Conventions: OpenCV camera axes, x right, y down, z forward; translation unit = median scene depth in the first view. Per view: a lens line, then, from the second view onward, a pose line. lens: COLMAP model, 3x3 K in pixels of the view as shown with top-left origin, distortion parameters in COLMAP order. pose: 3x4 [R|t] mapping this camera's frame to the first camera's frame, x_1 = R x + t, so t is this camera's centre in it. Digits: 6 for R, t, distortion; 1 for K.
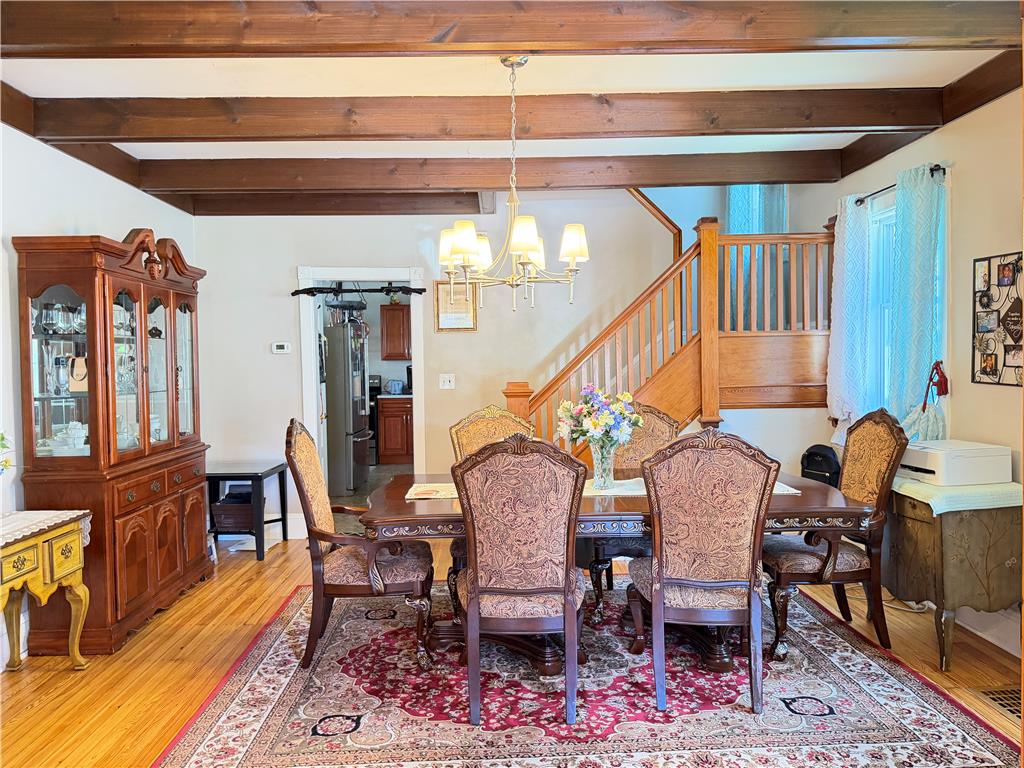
lens RADIAL K [[733.6, 0, 510.0], [0, 733.6, 365.0], [0, 0, 1]] dist [0.032619, -0.050010]
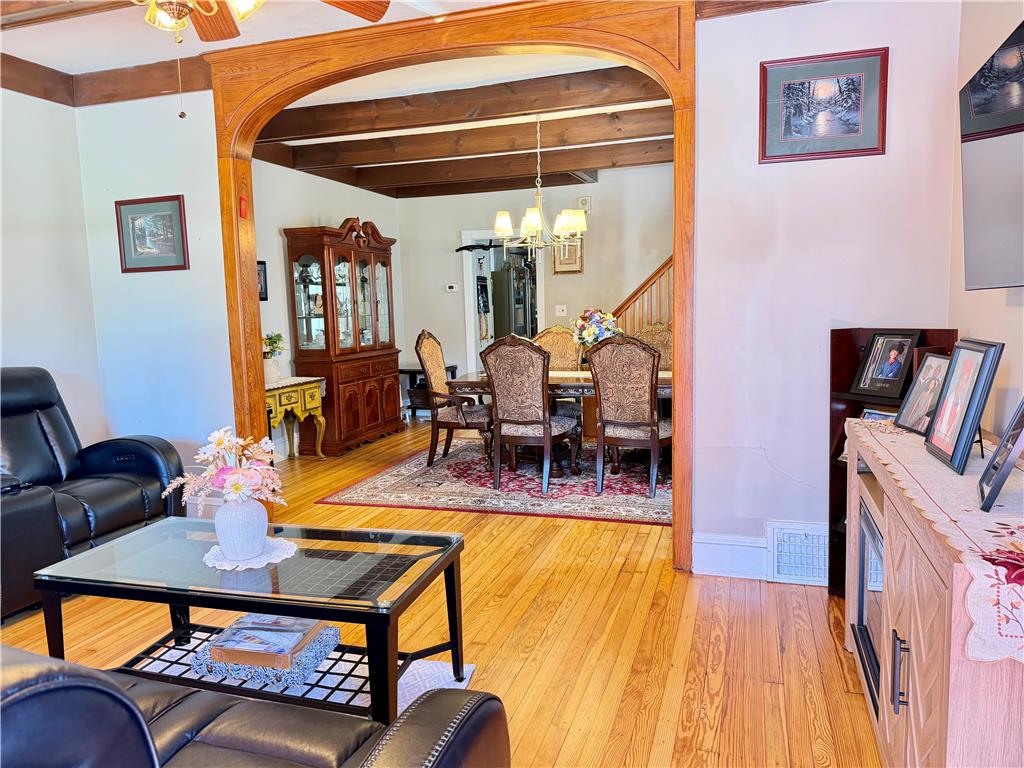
lens RADIAL K [[733.6, 0, 515.7], [0, 733.6, 380.6], [0, 0, 1]] dist [0.032619, -0.050010]
pose [[0.942515, 0.028283, -0.332965, 0.510853], [0.007510, 0.994367, 0.105724, 0.012123], [0.334080, -0.102147, 0.936993, -0.587555]]
